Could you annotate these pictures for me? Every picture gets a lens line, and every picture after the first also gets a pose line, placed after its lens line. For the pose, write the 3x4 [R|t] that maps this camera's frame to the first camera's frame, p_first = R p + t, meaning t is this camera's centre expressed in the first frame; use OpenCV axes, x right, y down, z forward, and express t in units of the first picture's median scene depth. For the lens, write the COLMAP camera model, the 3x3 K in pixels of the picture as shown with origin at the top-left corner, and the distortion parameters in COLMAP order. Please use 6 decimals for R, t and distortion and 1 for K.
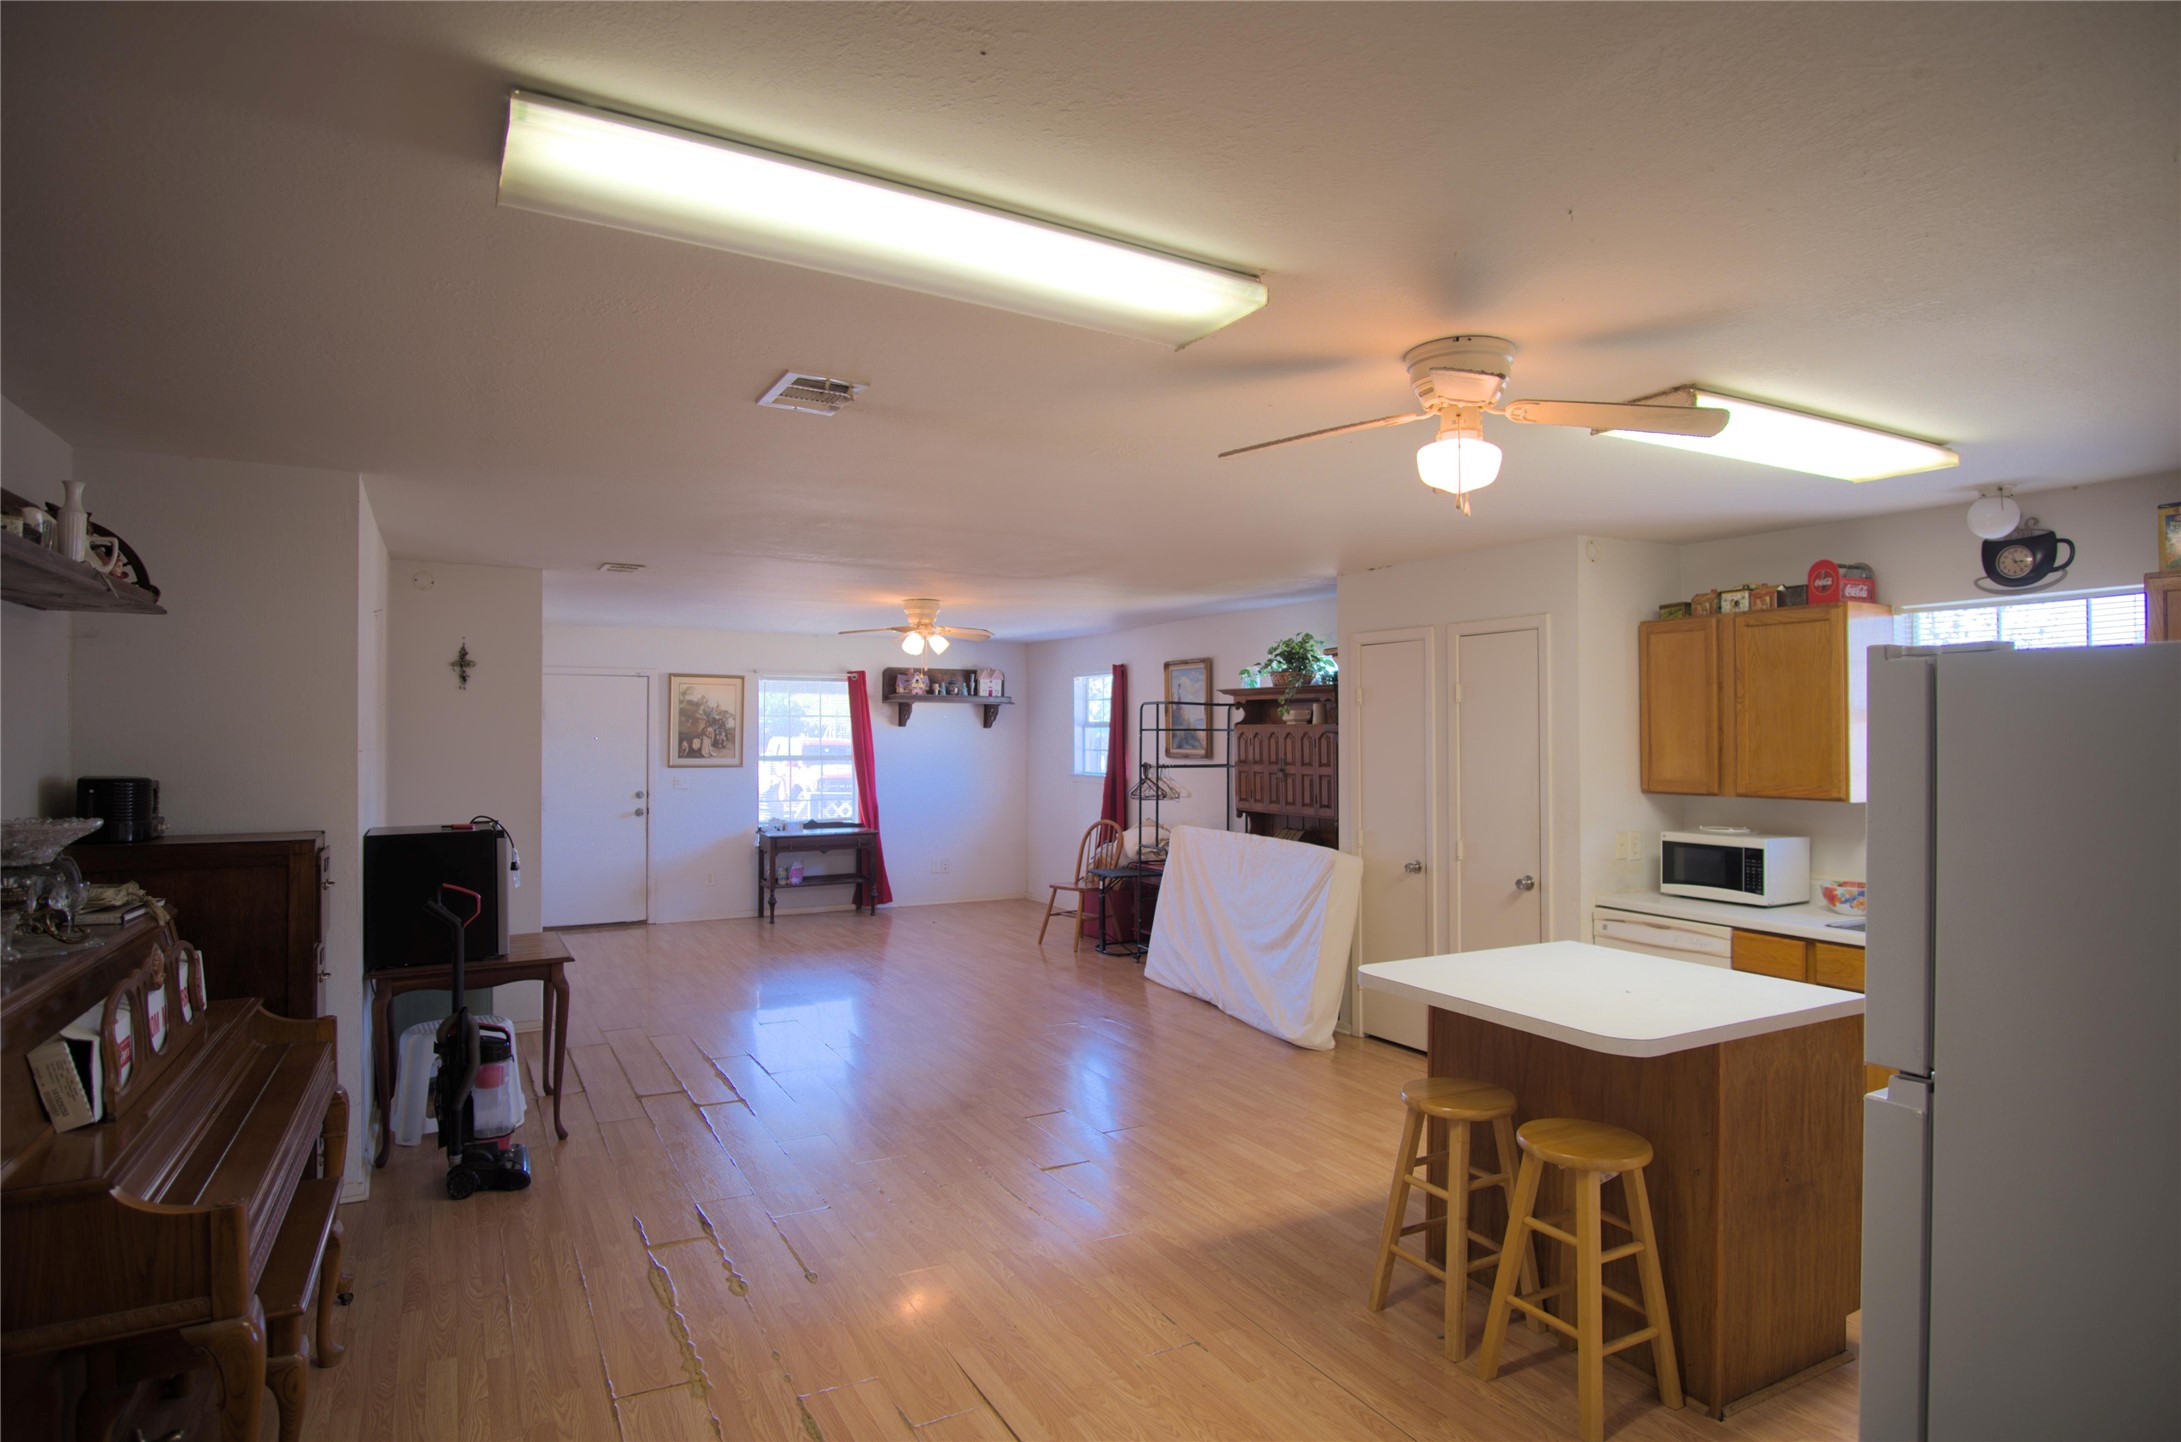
lens RADIAL K [[1173.1, 0, 1087.6], [0, 1173.1, 724.3], [0, 0, 1]] dist [-0.034578, 0.009162]
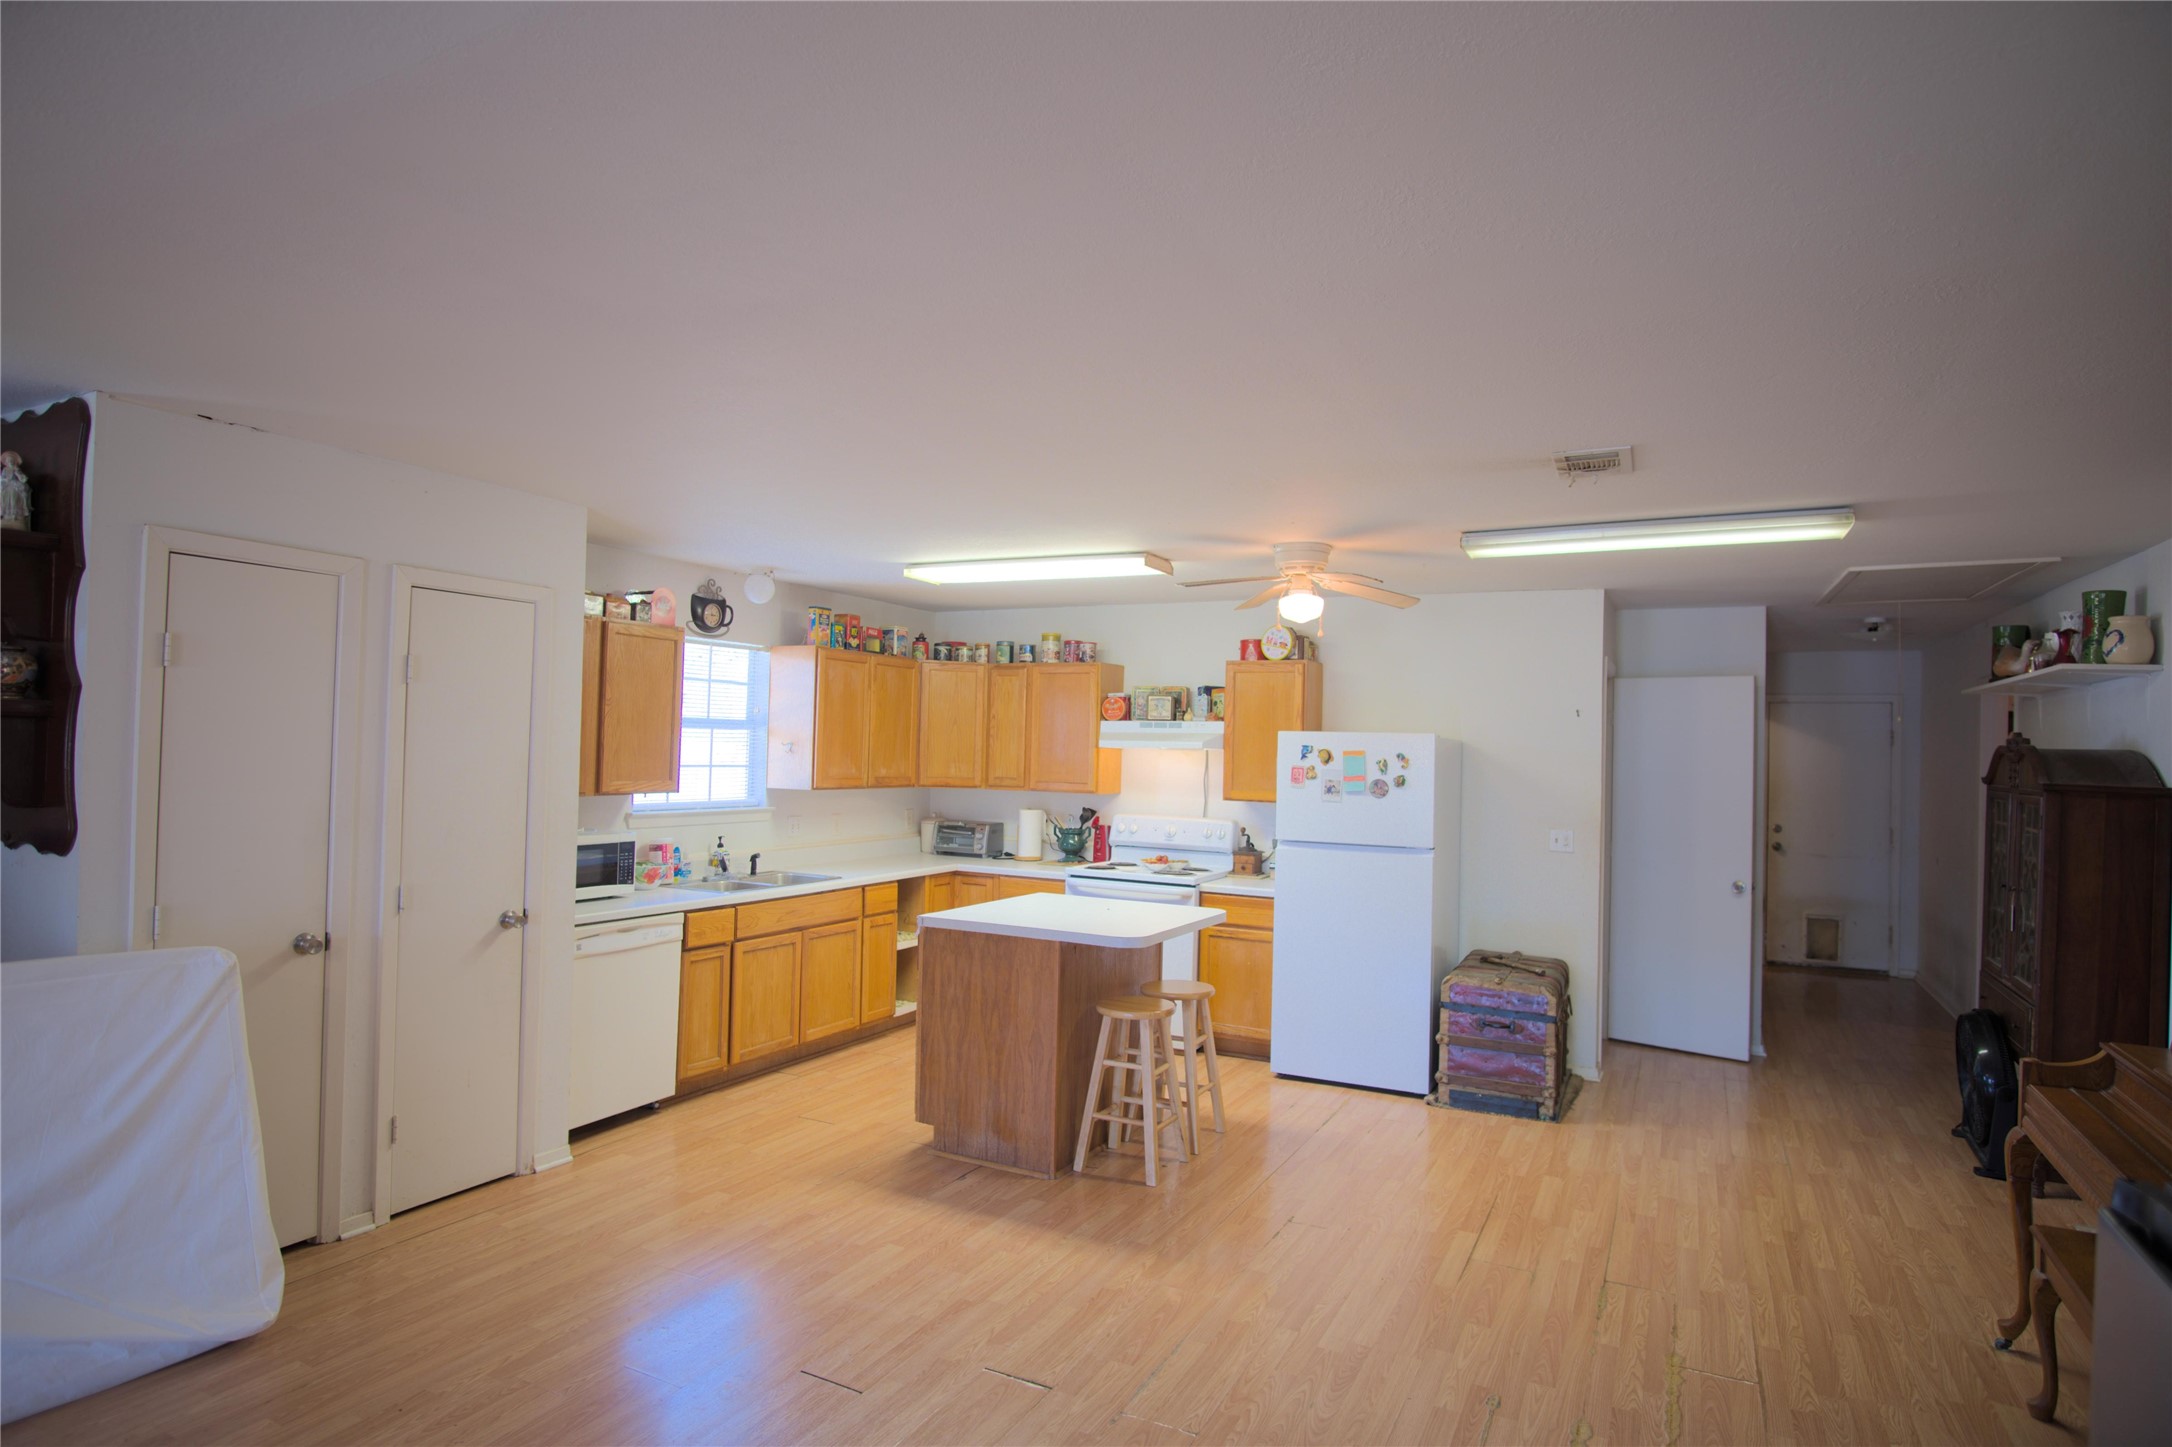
lens RADIAL K [[1156.5, 0, 1075.0], [0, 1156.5, 716.1], [0, 0, 1]] dist [-0.030679, 0.006556]
pose [[-0.548539, 0.003715, 0.836116, -0.620133], [-0.033165, 0.999107, -0.026197, 0.004639], [-0.835467, -0.042100, -0.547926, 1.398135]]
